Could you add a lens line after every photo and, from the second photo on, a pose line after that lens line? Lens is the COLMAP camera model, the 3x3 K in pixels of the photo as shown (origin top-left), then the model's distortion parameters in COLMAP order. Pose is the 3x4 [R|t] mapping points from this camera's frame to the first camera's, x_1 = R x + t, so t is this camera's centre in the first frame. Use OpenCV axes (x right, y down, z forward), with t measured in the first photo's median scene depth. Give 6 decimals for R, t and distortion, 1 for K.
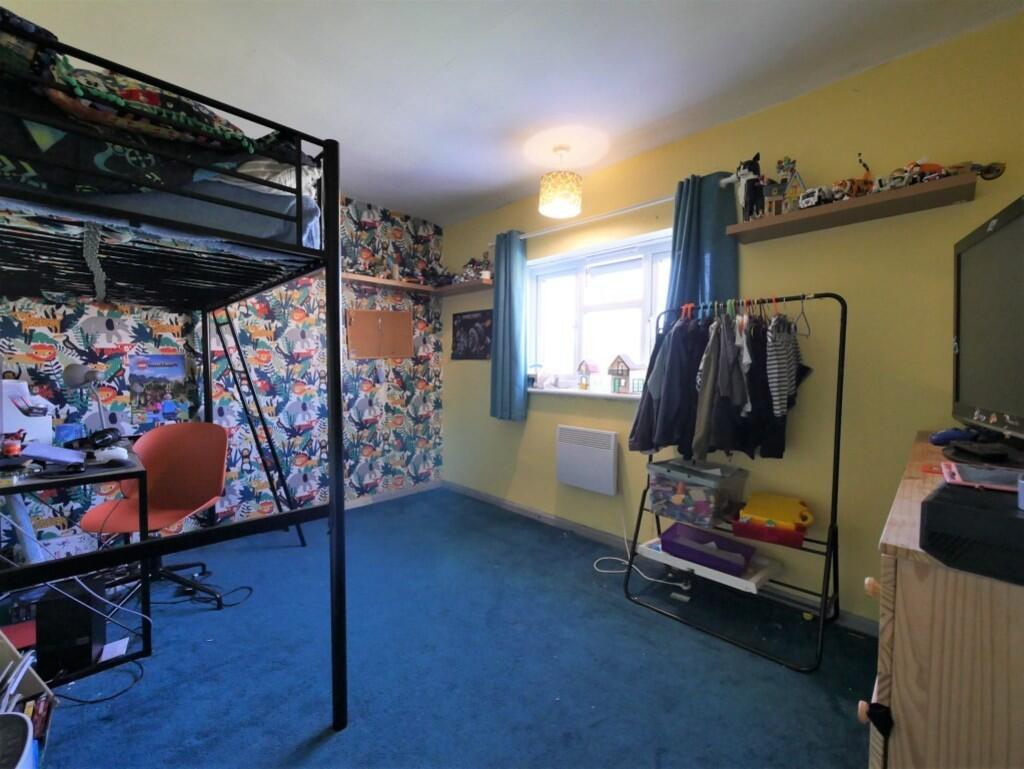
lens RADIAL K [[446.2, 0, 501.9], [0, 446.2, 386.4], [0, 0, 1]] dist [-0.019074, 0.011949]
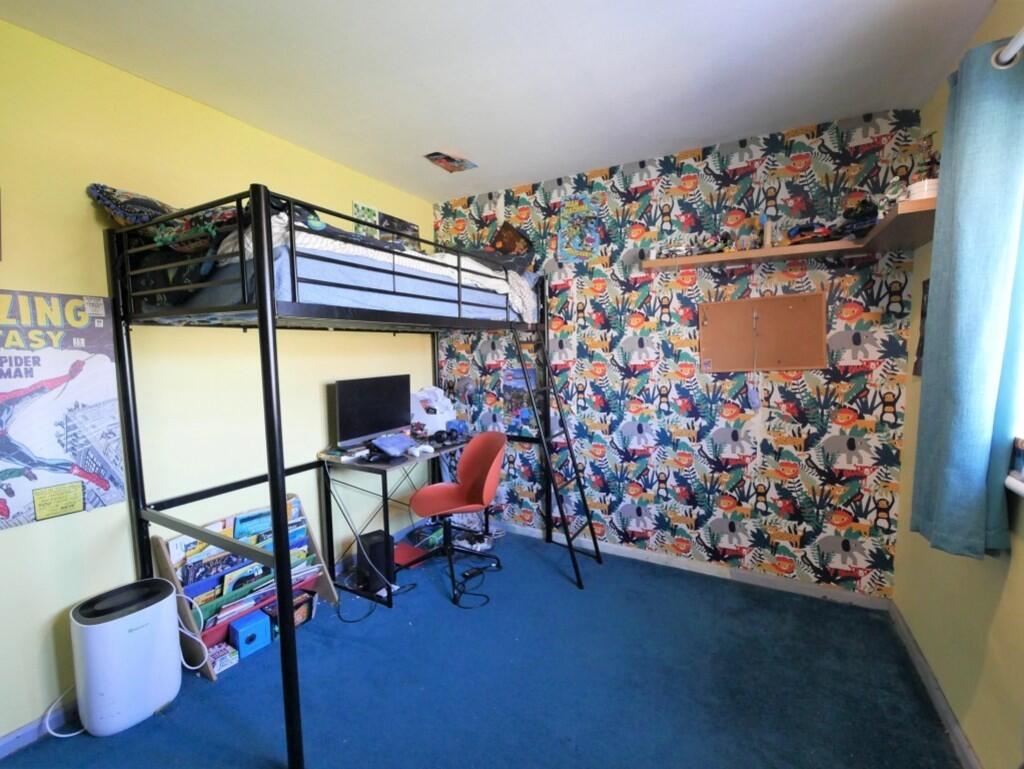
lens RADIAL K [[446.2, 0, 501.9], [0, 446.2, 386.4], [0, 0, 1]] dist [-0.019074, 0.011949]
pose [[0.268298, 0.068380, -0.960906, 0.282254], [-0.026651, 0.997623, 0.063552, -0.078458], [0.962967, 0.008558, 0.269482, 0.504561]]
